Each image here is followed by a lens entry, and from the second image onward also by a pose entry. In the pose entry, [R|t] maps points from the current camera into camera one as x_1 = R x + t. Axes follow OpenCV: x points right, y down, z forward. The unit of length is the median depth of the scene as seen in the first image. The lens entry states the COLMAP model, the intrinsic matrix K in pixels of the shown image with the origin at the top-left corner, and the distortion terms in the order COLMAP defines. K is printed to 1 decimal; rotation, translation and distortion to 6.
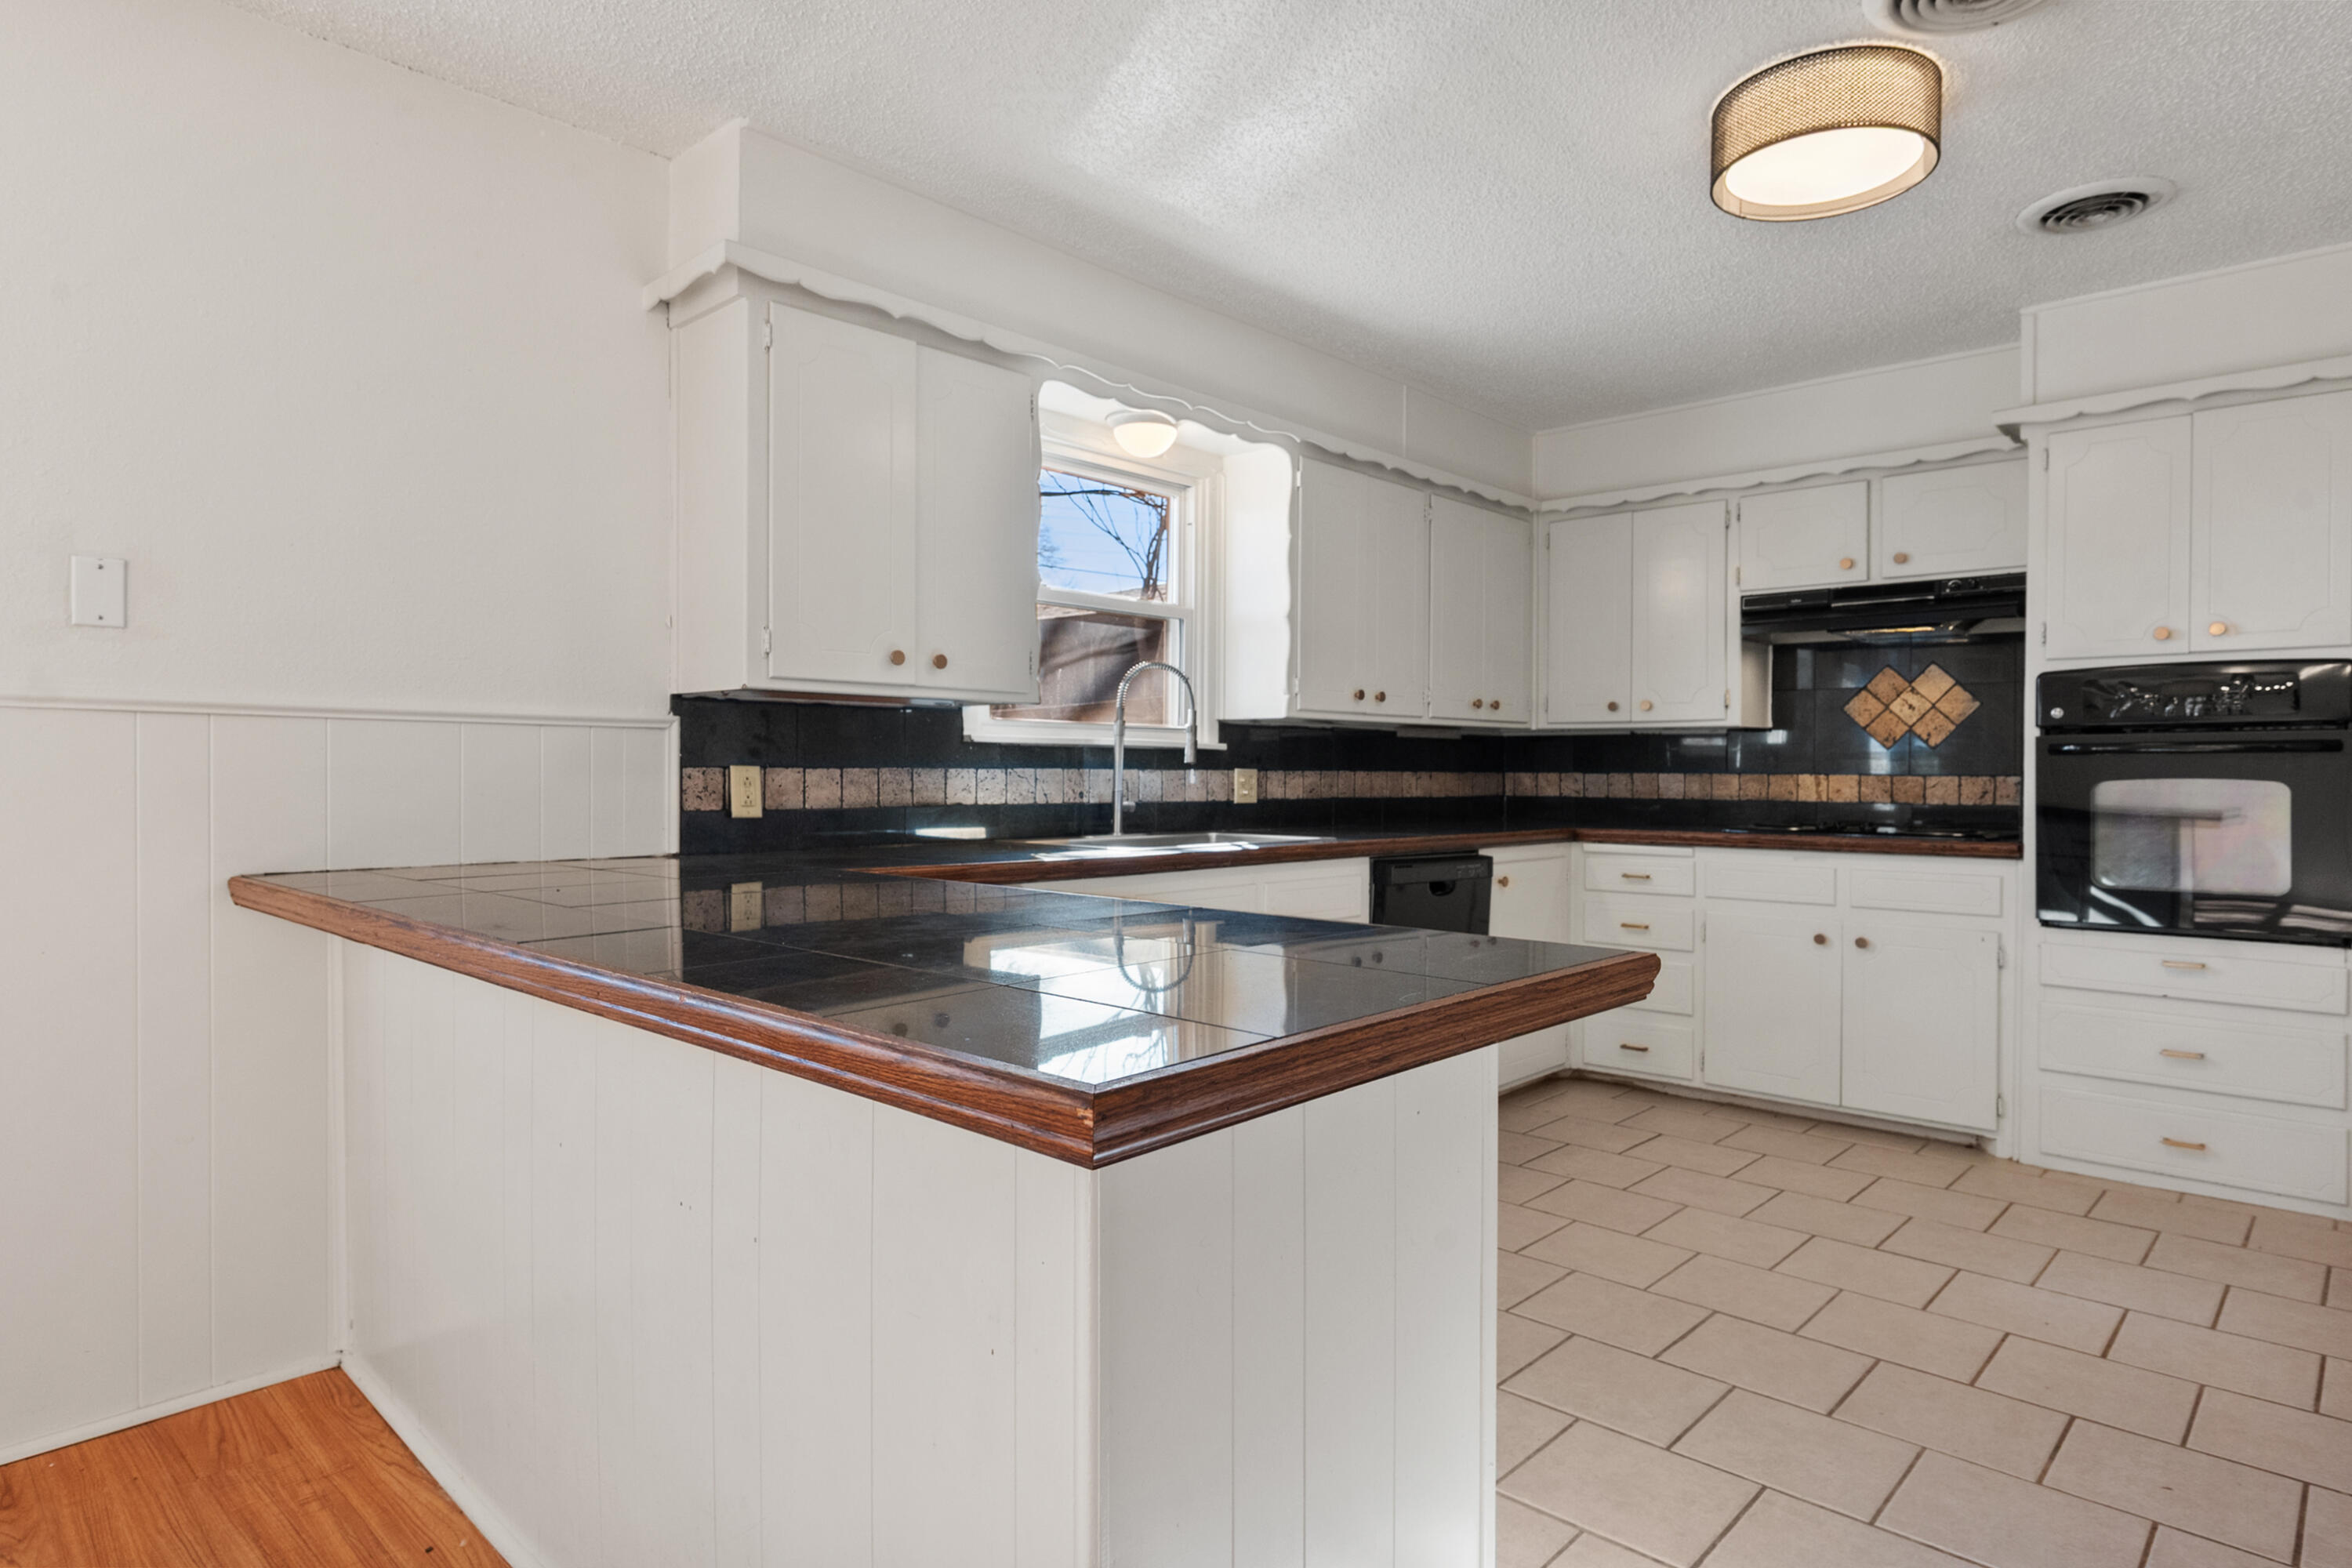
lens RADIAL K [[1284.2, 0, 1176.0], [0, 1284.2, 784.0], [0, 0, 1]] dist [-0.001217, -0.000517]
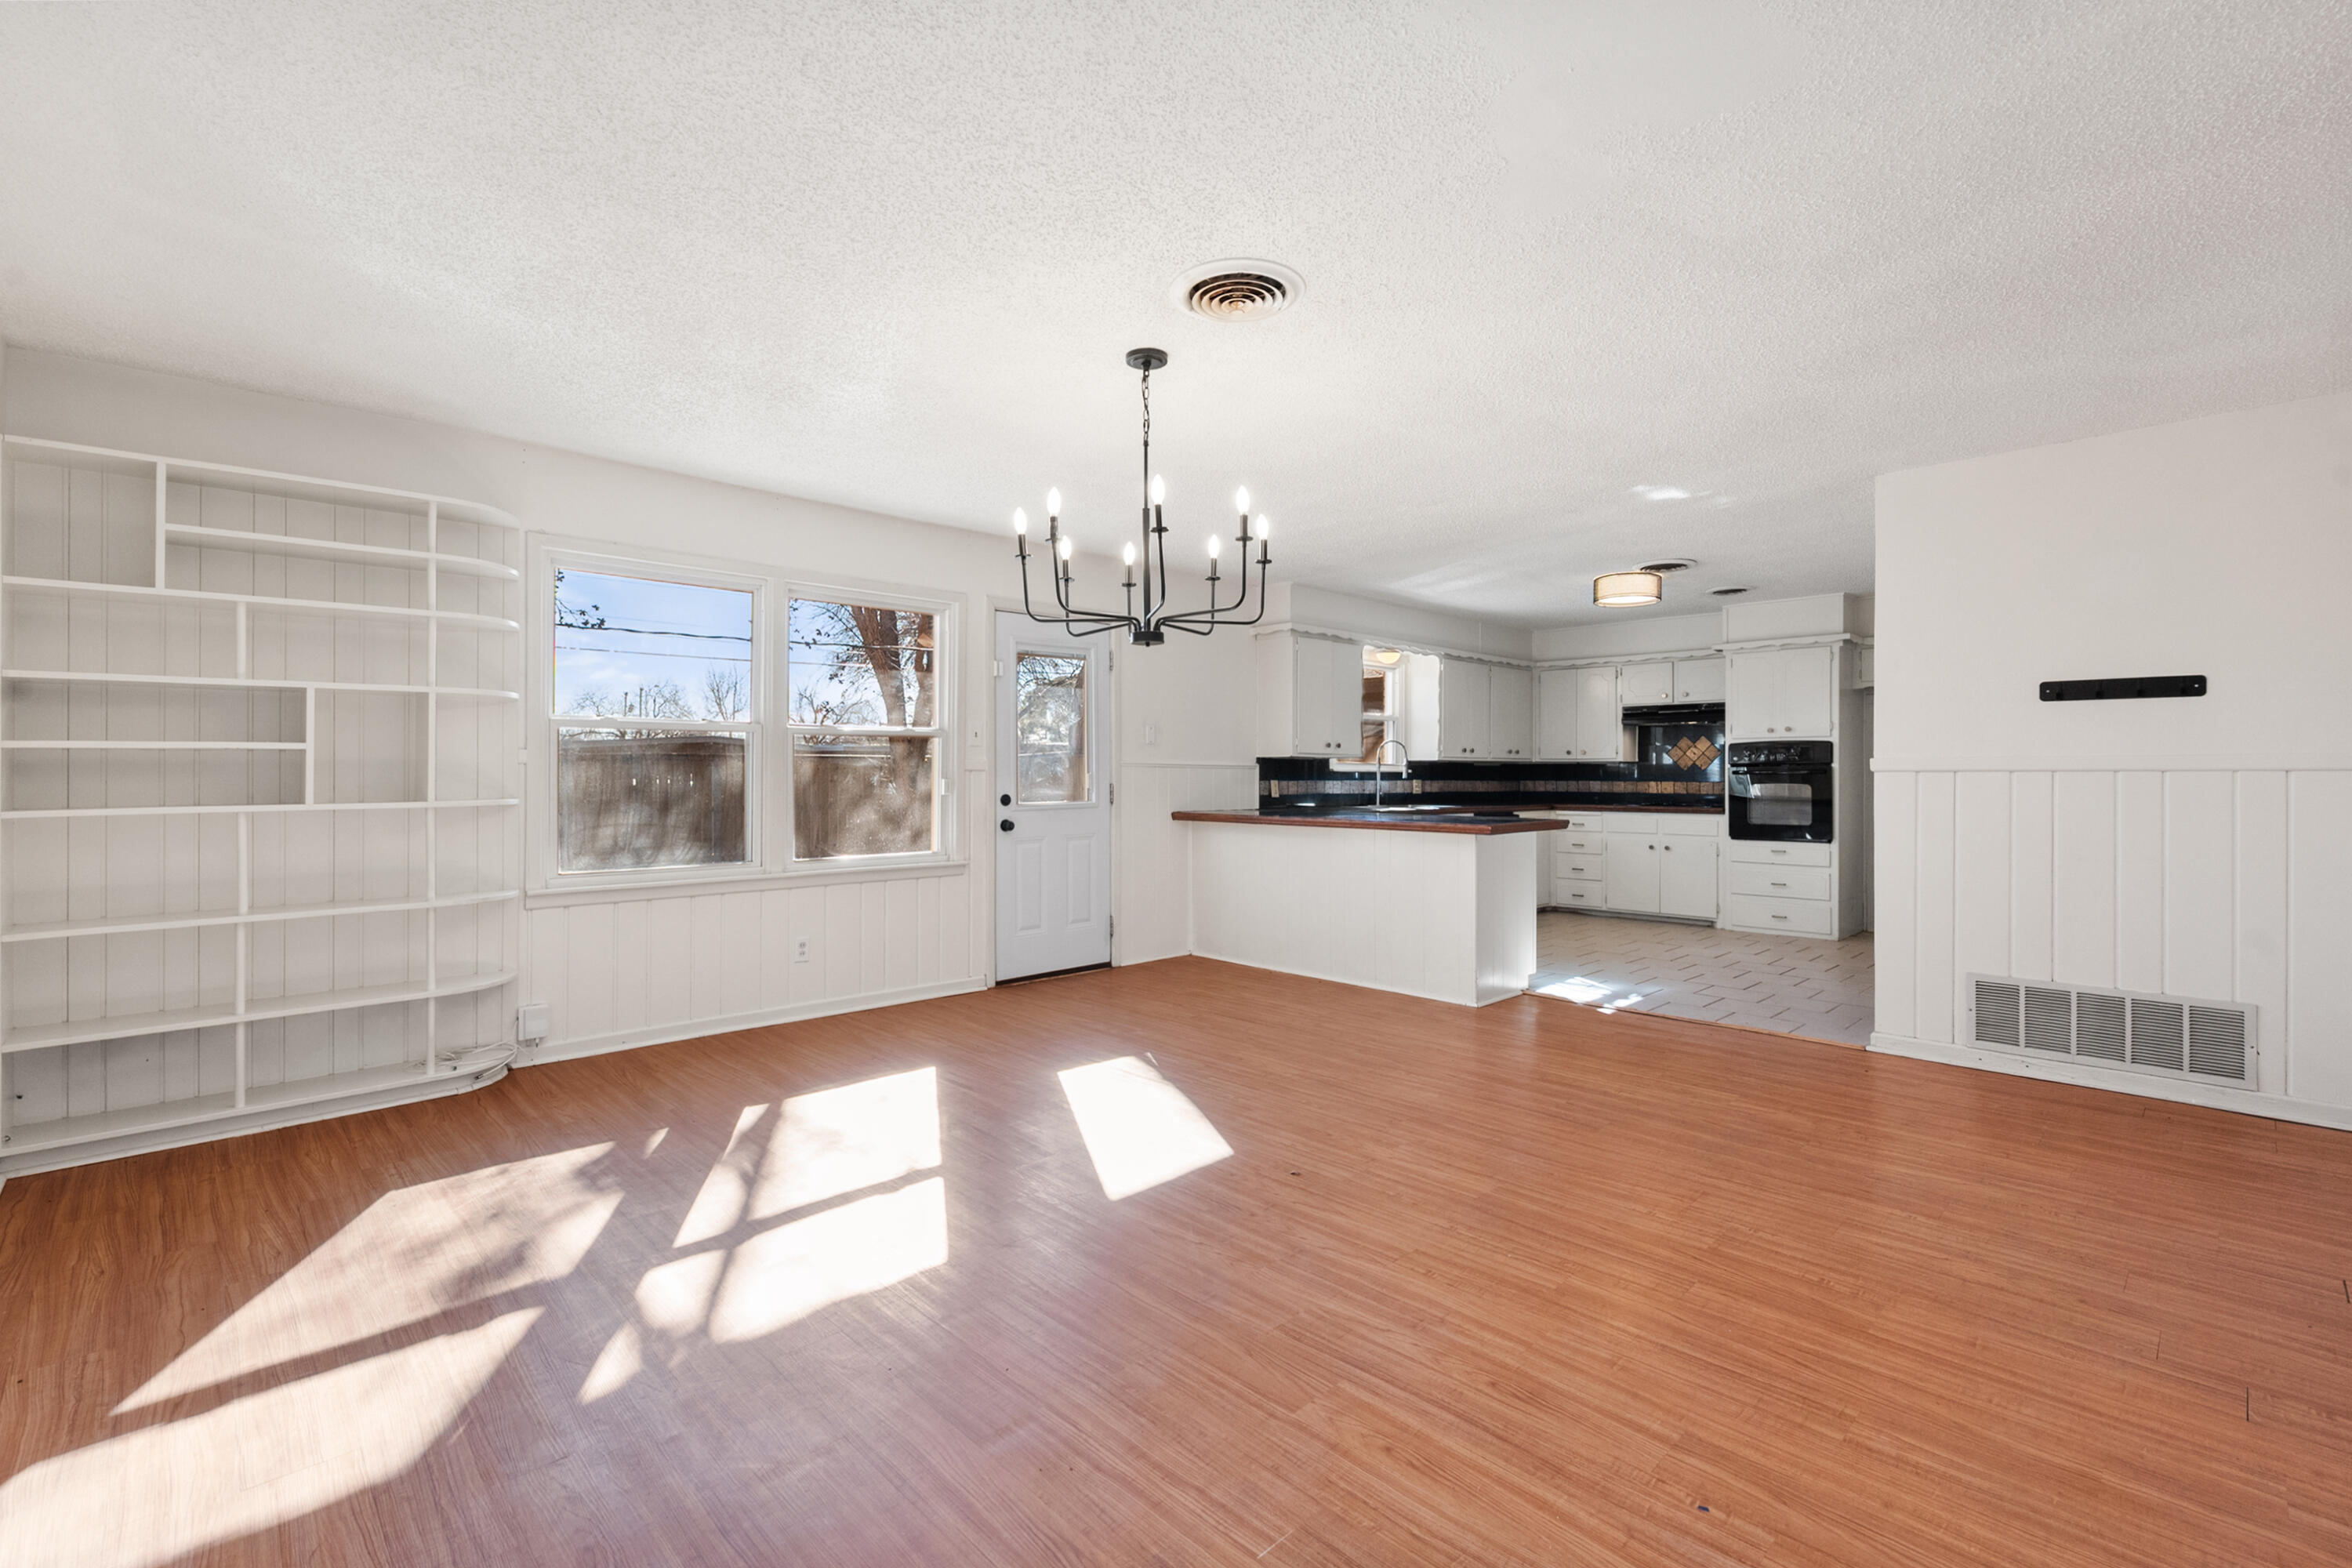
lens RADIAL K [[1015.1, 0, 1179.9], [0, 1015.1, 773.1], [0, 0, 1]] dist [-0.001176, -0.000057]
pose [[0.998765, -0.002207, -0.049641, -0.314847], [0.001569, 0.999916, -0.012886, -0.000392], [0.049666, 0.012792, 0.998684, -1.007410]]
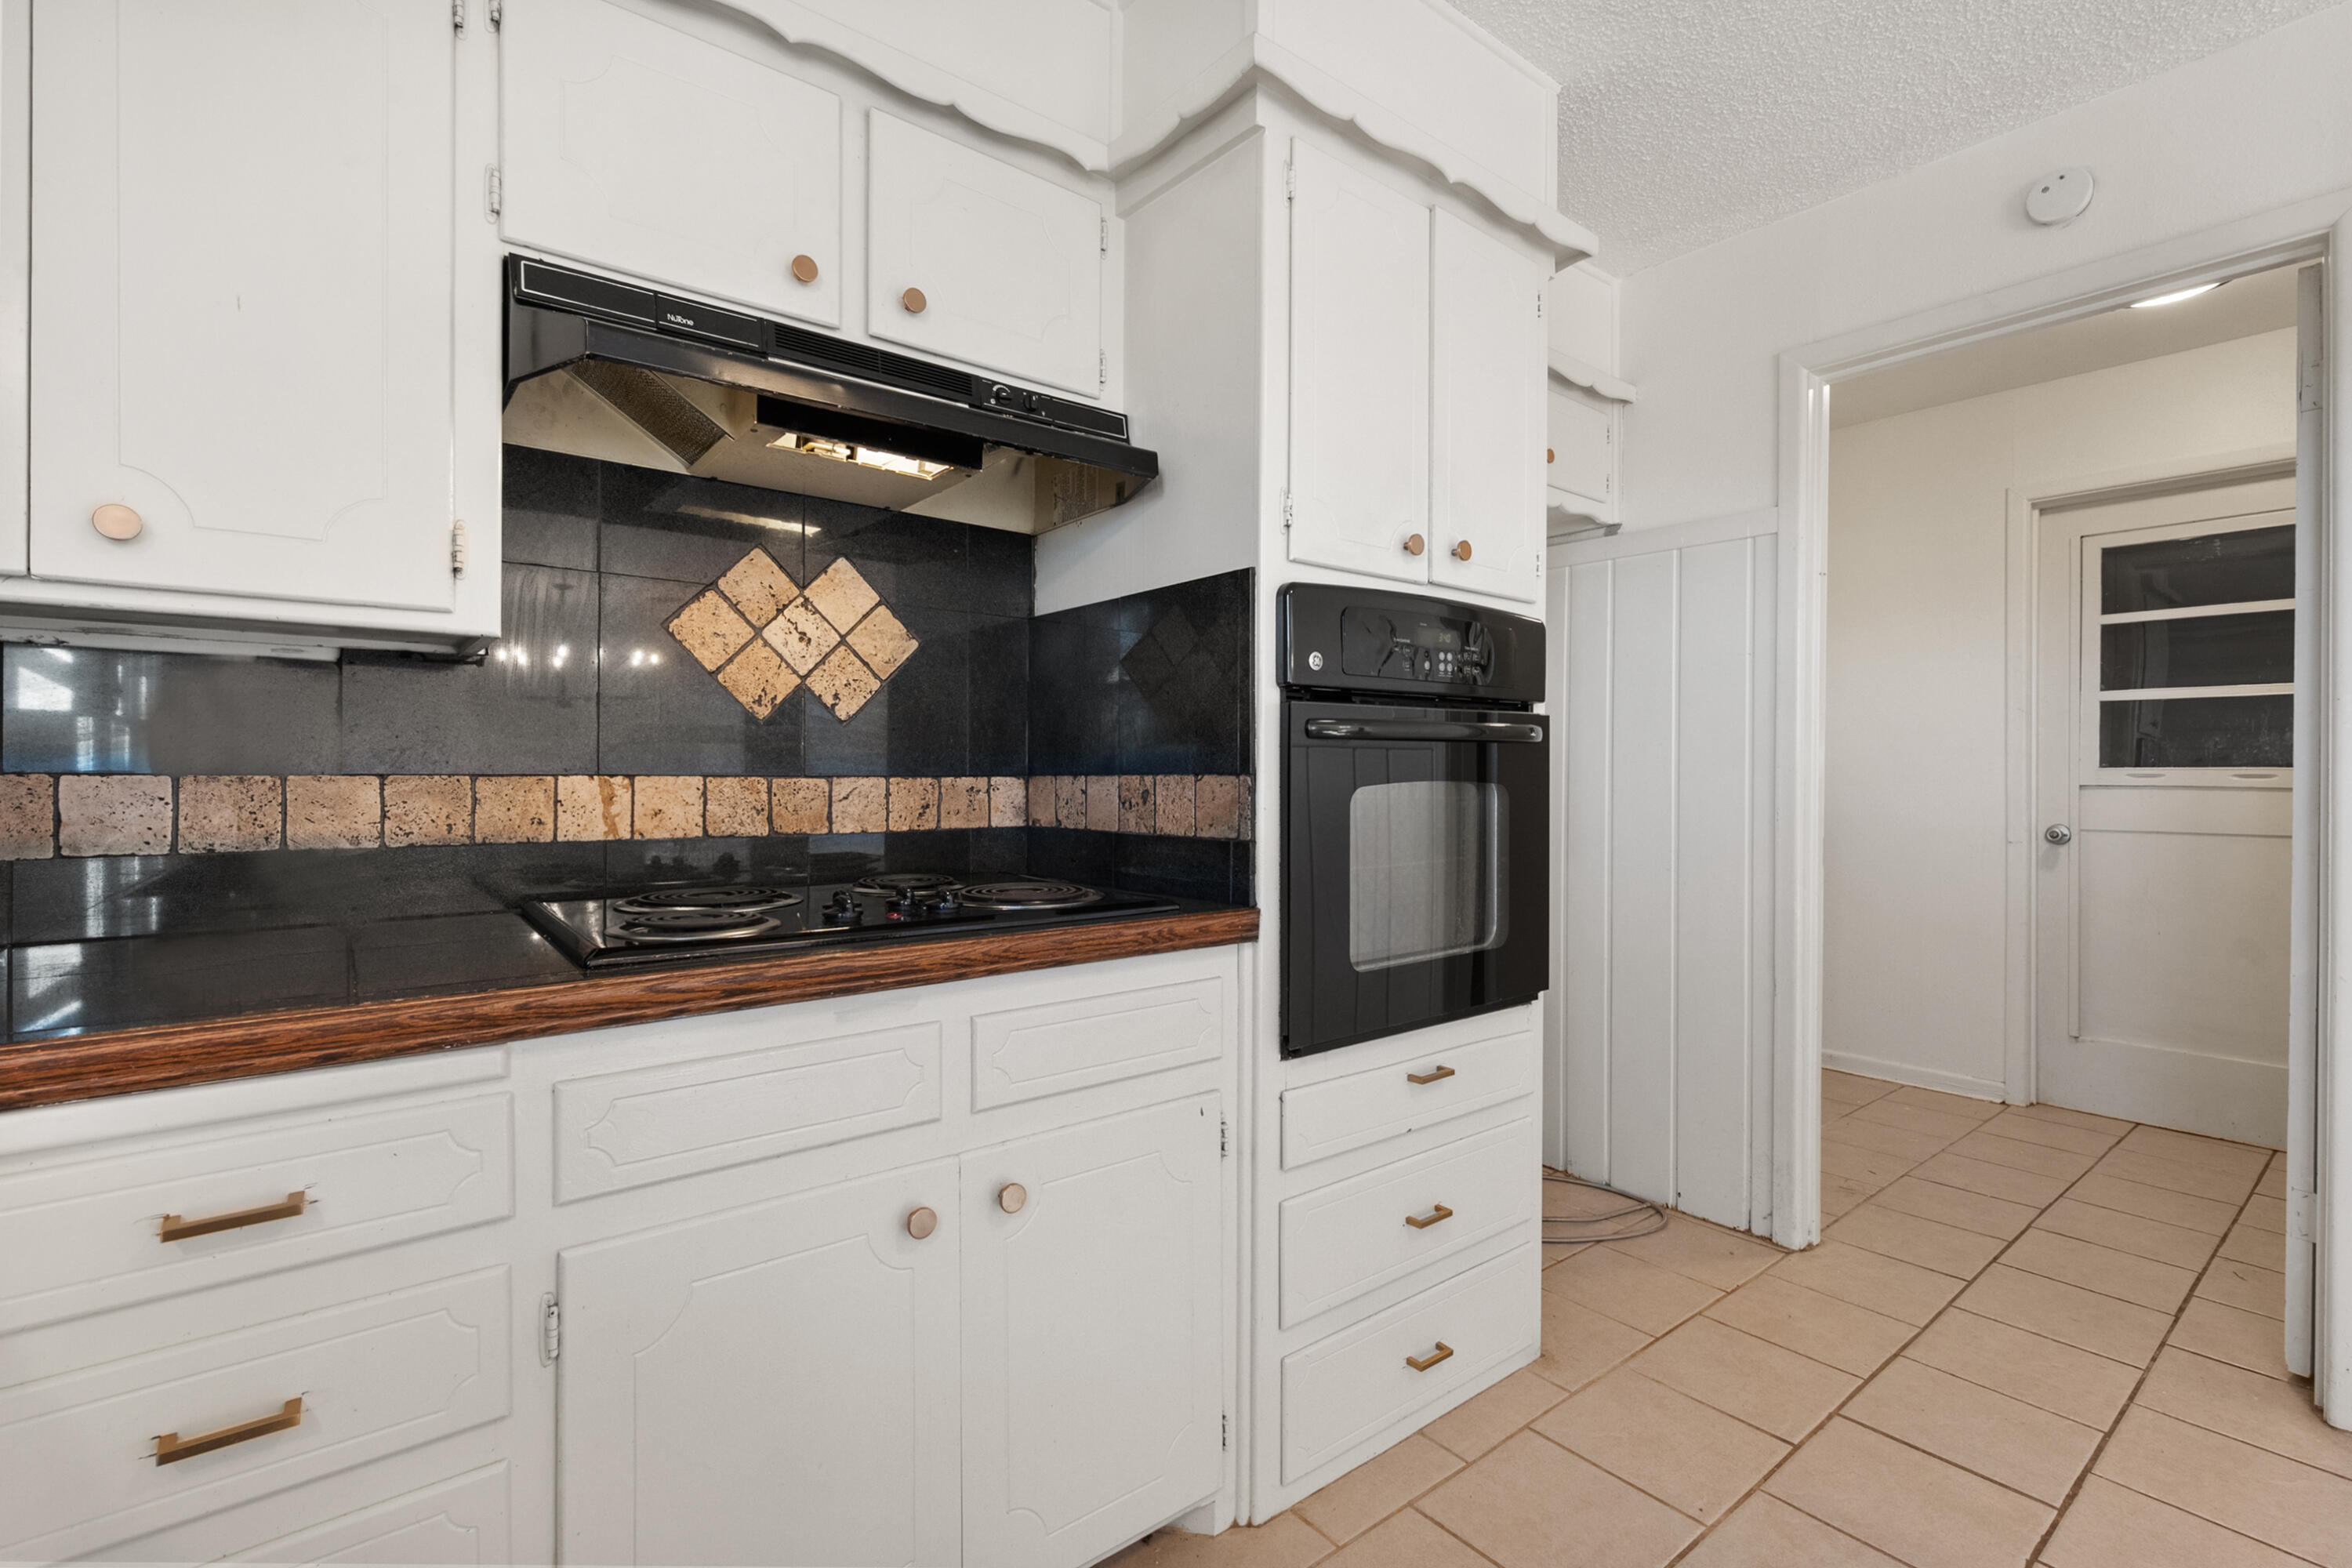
lens RADIAL K [[1060.8, 0, 1172.5], [0, 1060.8, 772.1], [0, 0, 1]] dist [-0.000792, -0.000120]
pose [[0.148295, -0.007627, 0.988914, 0.204120], [0.008306, 0.999945, 0.006466, -0.010561], [-0.988908, 0.007255, 0.148350, 0.855468]]
